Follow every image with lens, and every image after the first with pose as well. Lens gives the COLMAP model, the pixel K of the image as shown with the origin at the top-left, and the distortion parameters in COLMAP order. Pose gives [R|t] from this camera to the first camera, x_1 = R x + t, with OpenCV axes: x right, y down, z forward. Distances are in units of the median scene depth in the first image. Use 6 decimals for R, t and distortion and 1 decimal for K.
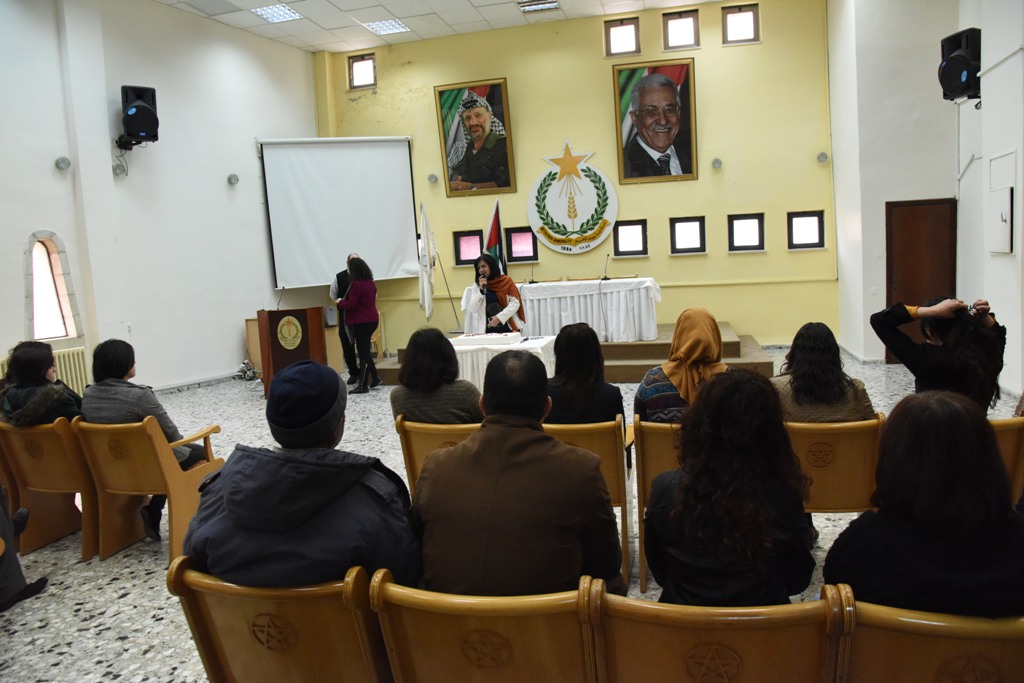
lens RADIAL K [[695.9, 0, 513.4], [0, 695.9, 343.8], [0, 0, 1]] dist [-0.113513, 0.058864]
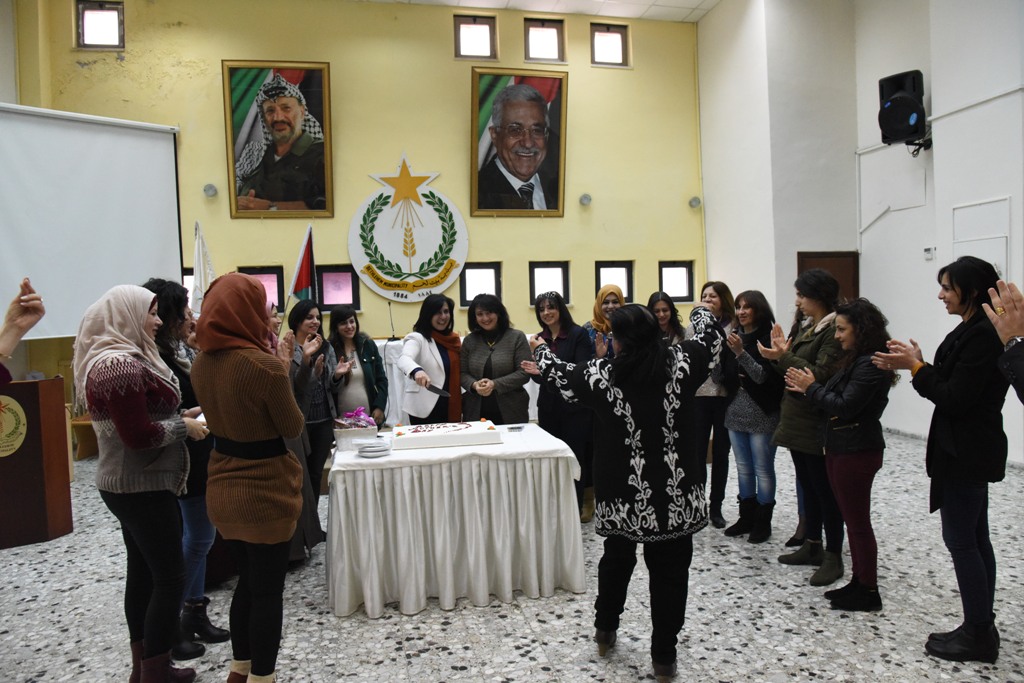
lens RADIAL K [[695.9, 0, 515.6], [0, 695.9, 342.8], [0, 0, 1]] dist [-0.113513, 0.058864]
pose [[0.897906, 0.005490, 0.440154, -0.148042], [0.031759, 0.996508, -0.077219, -0.022854], [-0.439041, 0.083314, 0.894596, 0.272961]]
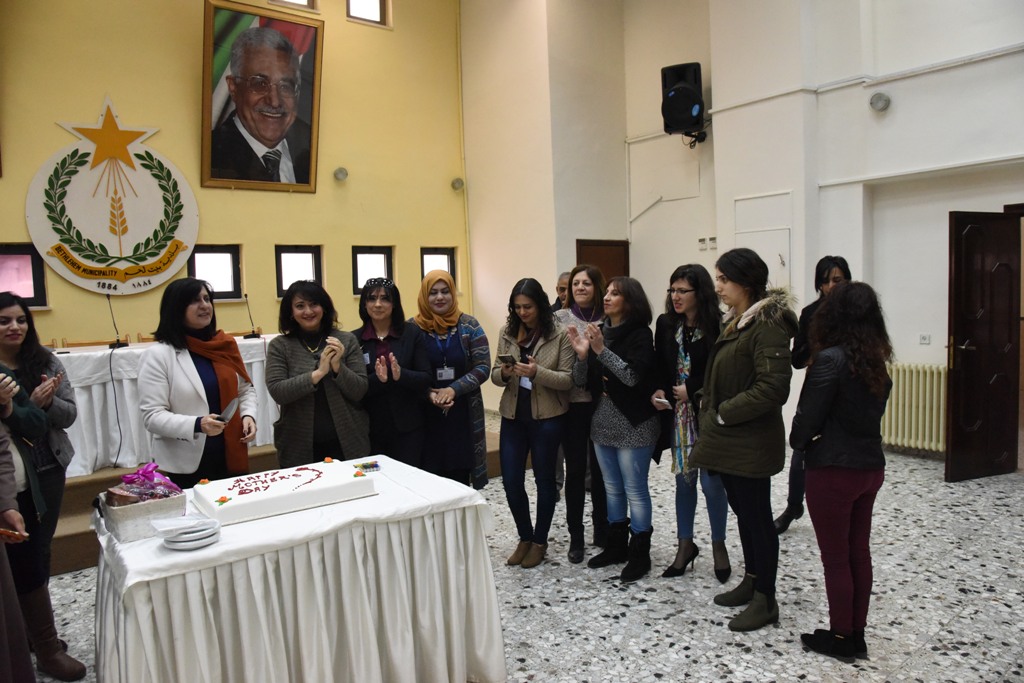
lens RADIAL K [[695.9, 0, 515.4], [0, 695.9, 342.7], [0, 0, 1]] dist [-0.113513, 0.058864]
pose [[0.619542, -0.025183, 0.784560, -0.156954], [0.089435, 0.995241, -0.038679, -0.038493], [-0.779852, 0.094130, 0.618846, 0.399379]]
